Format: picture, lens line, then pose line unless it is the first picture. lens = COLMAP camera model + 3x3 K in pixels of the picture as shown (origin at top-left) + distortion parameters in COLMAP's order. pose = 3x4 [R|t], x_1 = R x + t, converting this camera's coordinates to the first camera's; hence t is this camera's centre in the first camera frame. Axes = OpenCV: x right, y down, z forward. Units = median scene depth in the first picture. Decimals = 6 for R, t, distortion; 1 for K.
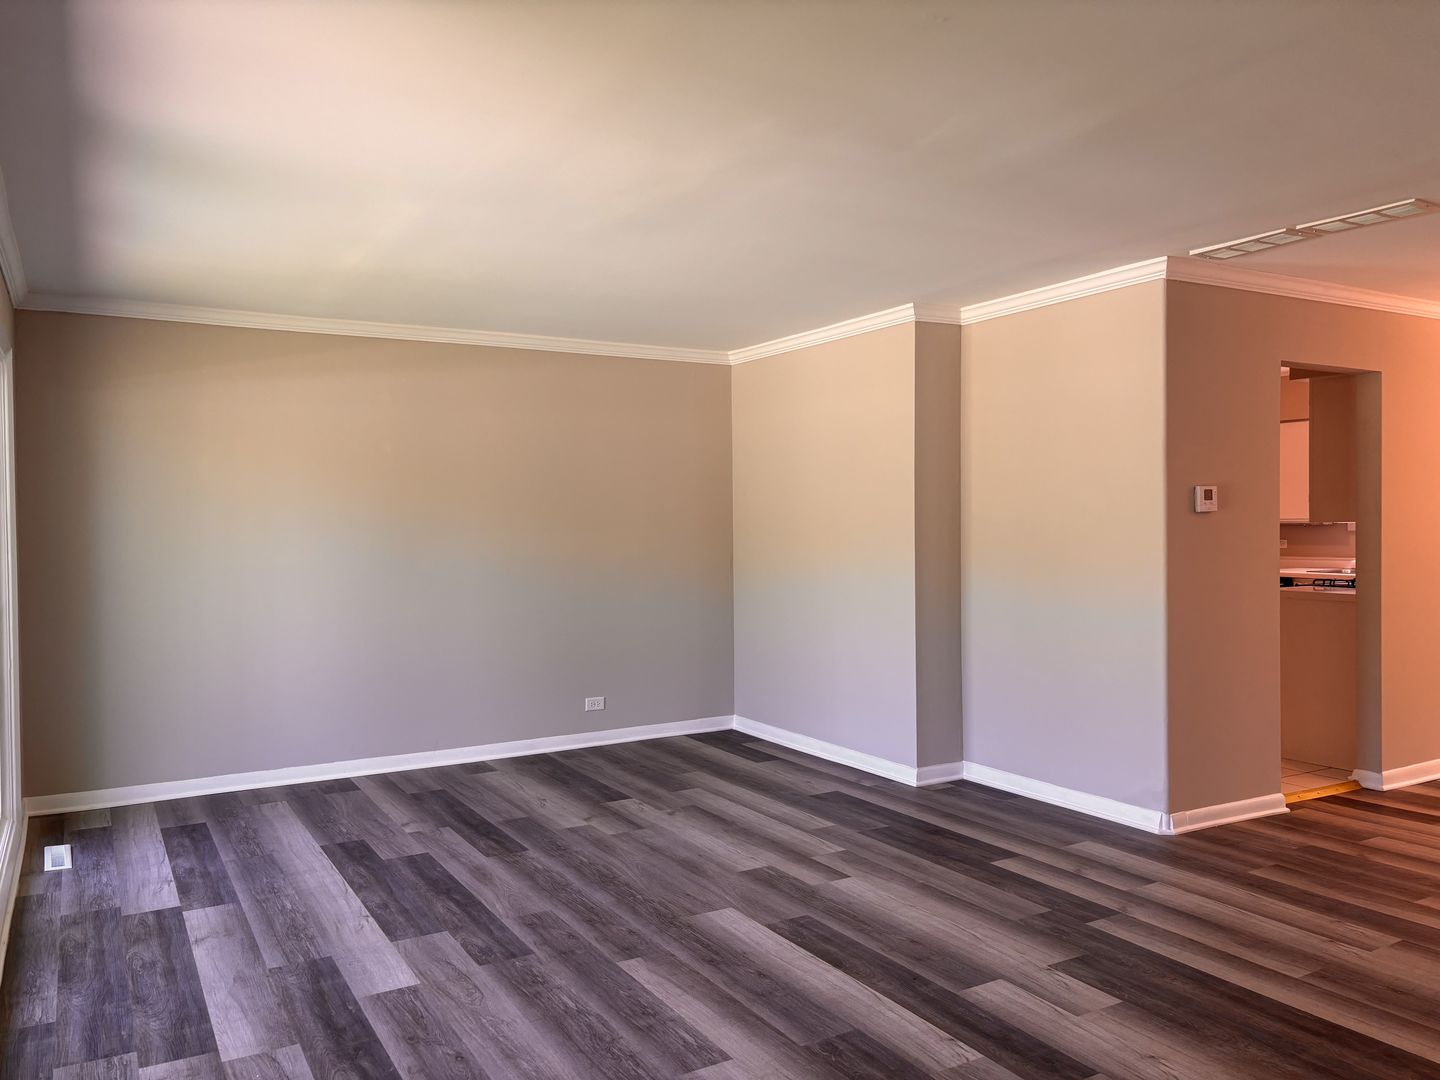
lens RADIAL K [[1099.3, 0, 725.2], [0, 1099.3, 538.6], [0, 0, 1]] dist [0.053476, -0.052294]
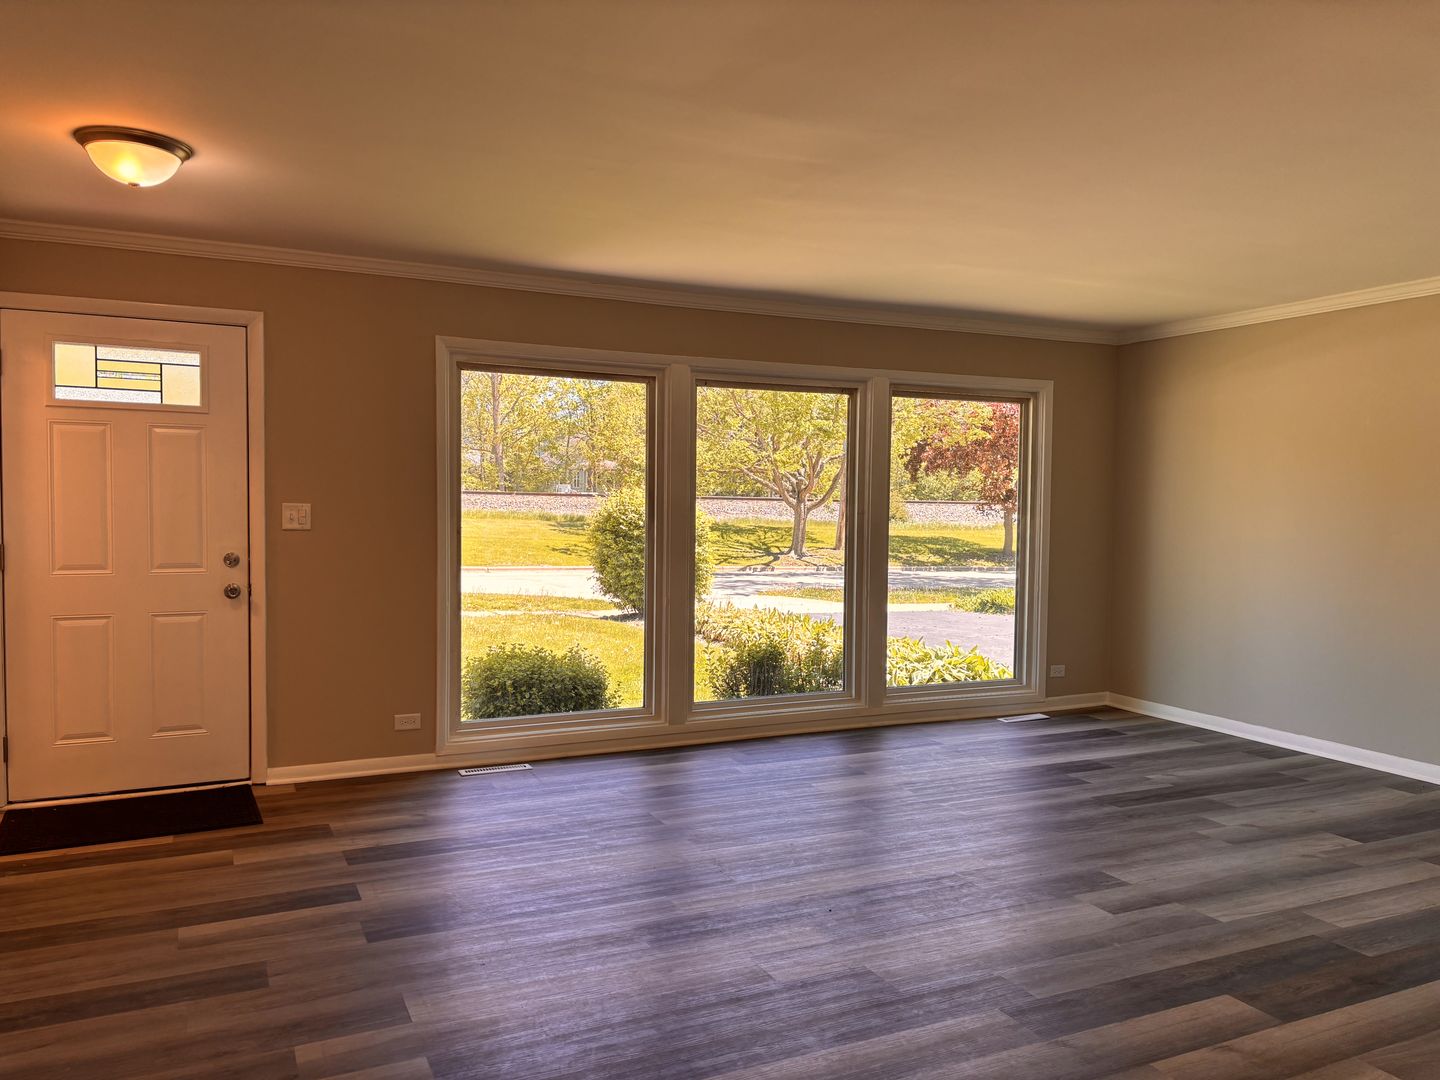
lens RADIAL K [[1099.3, 0, 725.9], [0, 1099.3, 539.0], [0, 0, 1]] dist [0.053476, -0.052294]
pose [[-0.106334, 0.039626, -0.993541, 0.900160], [-0.024272, 0.998804, 0.042434, -0.015822], [0.994034, 0.028628, -0.105245, 0.703724]]
